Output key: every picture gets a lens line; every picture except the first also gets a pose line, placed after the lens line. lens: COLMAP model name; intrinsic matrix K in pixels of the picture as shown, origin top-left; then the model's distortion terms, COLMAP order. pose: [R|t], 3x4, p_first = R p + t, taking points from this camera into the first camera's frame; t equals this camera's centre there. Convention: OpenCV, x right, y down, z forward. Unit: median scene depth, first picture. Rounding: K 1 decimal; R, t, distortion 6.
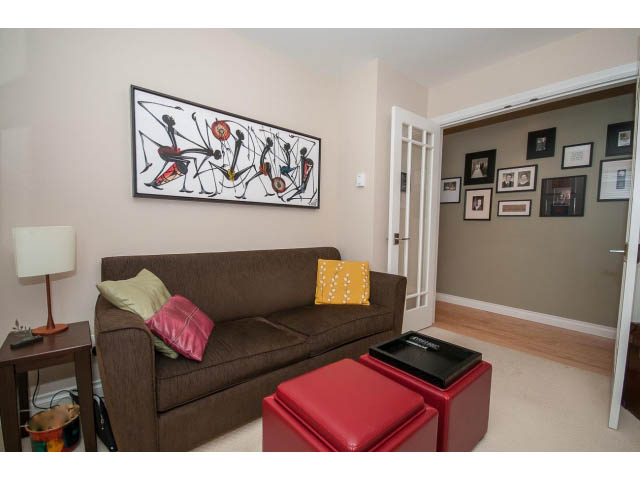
lens RADIAL K [[282.9, 0, 323.1], [0, 282.9, 243.9], [0, 0, 1]] dist [0.011660, -0.012862]
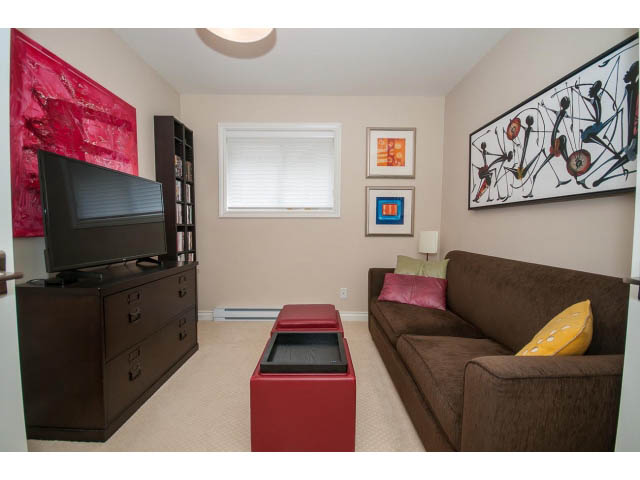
lens RADIAL K [[282.9, 0, 323.1], [0, 282.9, 243.9], [0, 0, 1]] dist [0.011660, -0.012862]
pose [[-0.647065, 0.024986, -0.762025, 0.724125], [-0.066489, 0.993806, 0.089044, -0.061063], [0.759530, 0.108284, -0.641396, 1.096721]]
